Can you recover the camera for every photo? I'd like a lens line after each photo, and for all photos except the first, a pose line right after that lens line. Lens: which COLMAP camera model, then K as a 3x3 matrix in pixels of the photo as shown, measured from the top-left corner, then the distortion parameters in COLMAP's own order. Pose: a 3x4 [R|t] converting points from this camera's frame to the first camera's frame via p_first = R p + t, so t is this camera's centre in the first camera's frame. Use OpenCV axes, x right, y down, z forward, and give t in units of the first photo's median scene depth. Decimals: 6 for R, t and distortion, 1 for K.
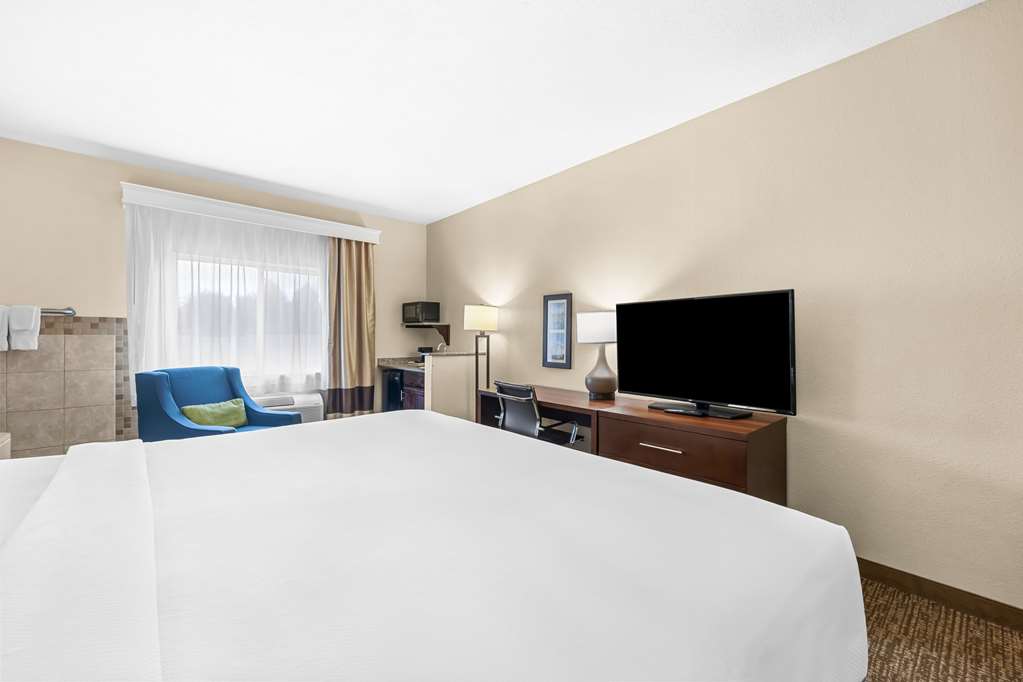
lens RADIAL K [[412.0, 0, 511.3], [0, 412.0, 340.9], [0, 0, 1]] dist [0.001756, -0.000087]
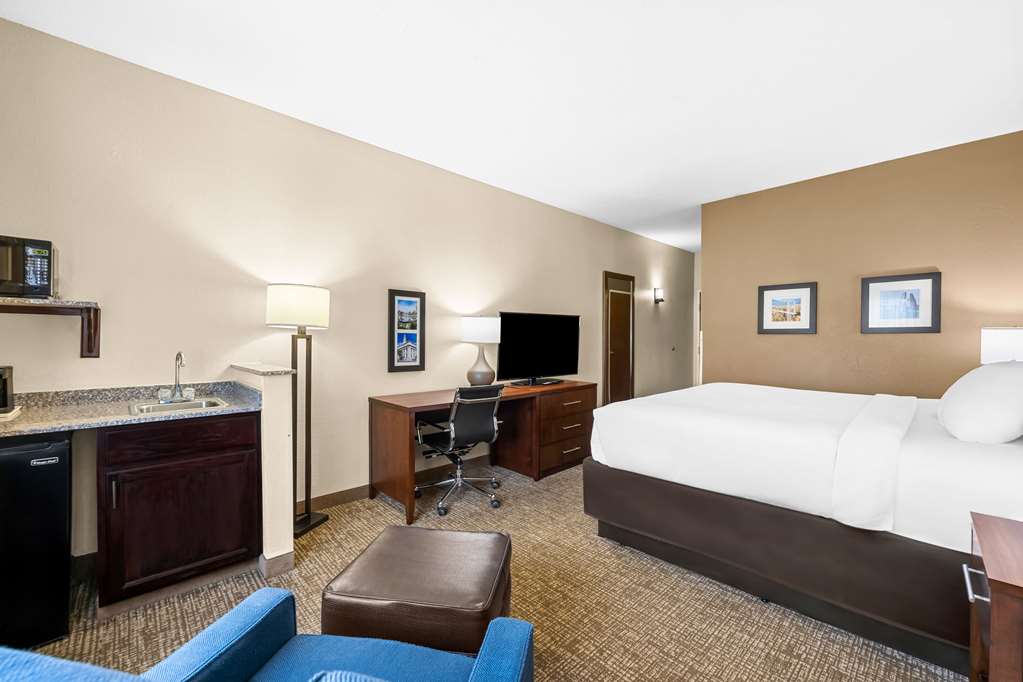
lens RADIAL K [[412.0, 0, 509.9], [0, 412.0, 342.2], [0, 0, 1]] dist [0.001756, -0.000087]
pose [[-0.050631, -0.019617, 0.998525, -0.694230], [0.001578, 0.999804, 0.019722, -0.014095], [-0.998716, 0.002574, -0.050590, 0.697016]]
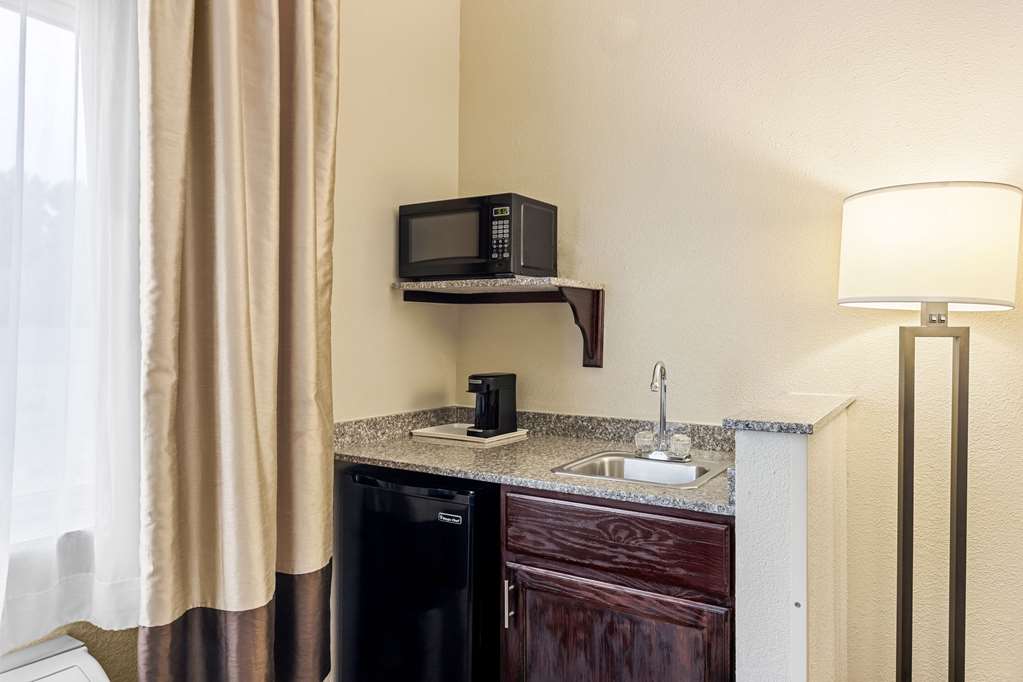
lens RADIAL K [[690.7, 0, 512.7], [0, 690.7, 336.7], [0, 0, 1]] dist [-0.000913, -0.002979]
pose [[0.960074, -0.004800, 0.279706, -0.386405], [0.006341, 0.999969, -0.004606, -0.007792], [-0.279676, 0.006196, 0.960075, 0.684541]]
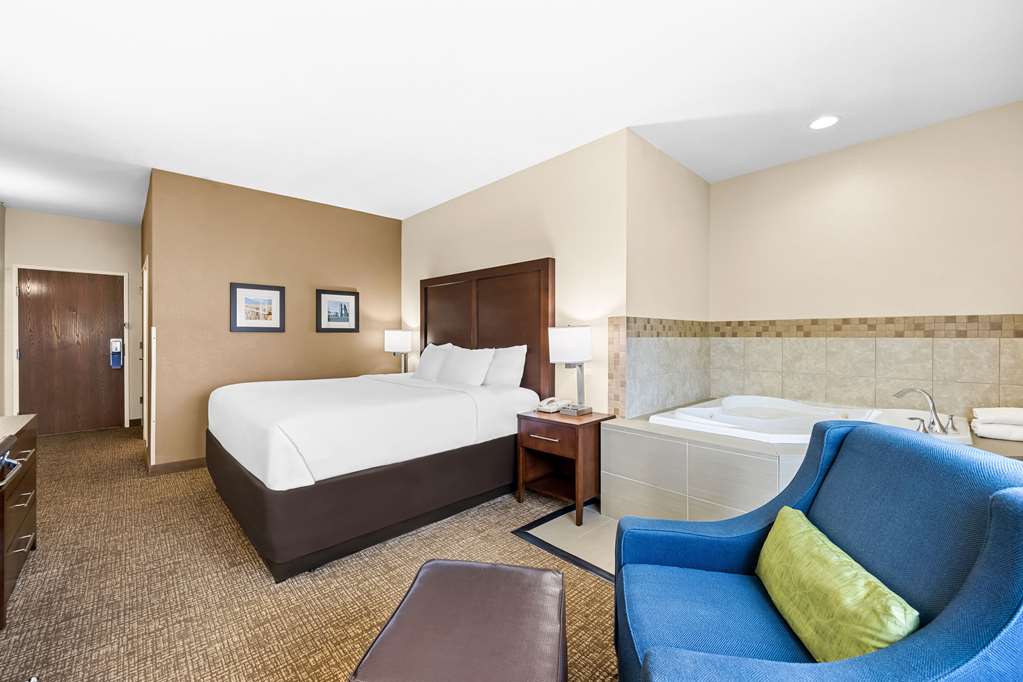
lens RADIAL K [[412.0, 0, 509.0], [0, 412.0, 337.4], [0, 0, 1]] dist [0.001756, -0.000087]
pose [[-0.999126, -0.007610, -0.041106, -0.355560], [-0.007841, 0.999954, 0.005466, -0.010622], [0.041062, 0.005784, -0.999140, 1.023621]]
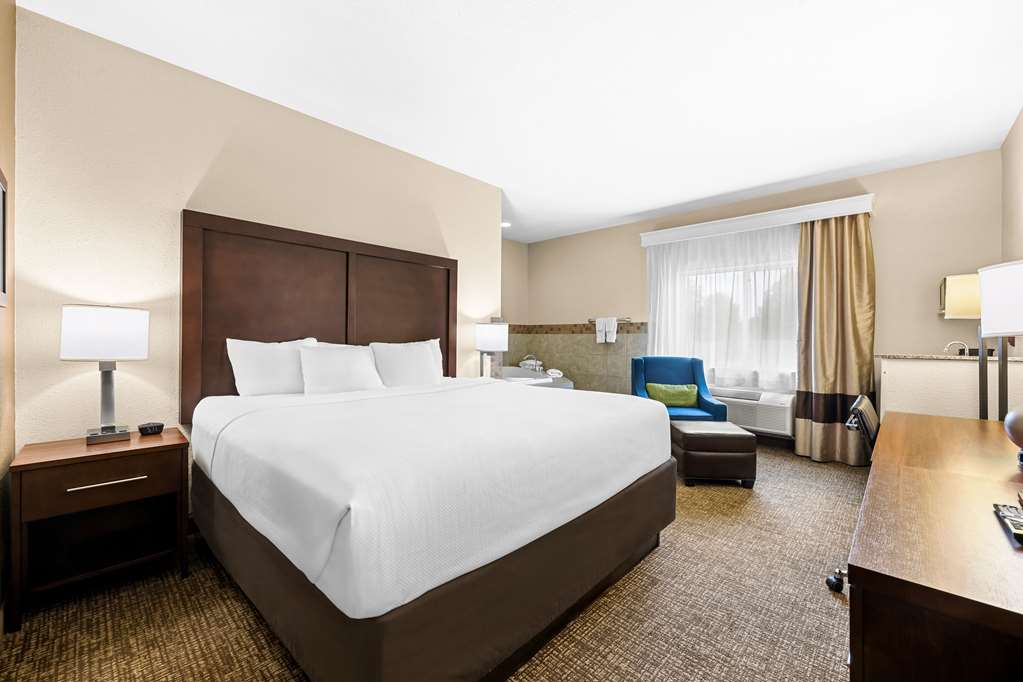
lens RADIAL K [[412.0, 0, 513.5], [0, 412.0, 337.3], [0, 0, 1]] dist [0.001756, -0.000087]
pose [[0.103641, -0.003633, -0.994608, 0.409734], [-0.007737, 0.999960, -0.004459, 0.007873], [0.994585, 0.008158, 0.103609, 0.289397]]
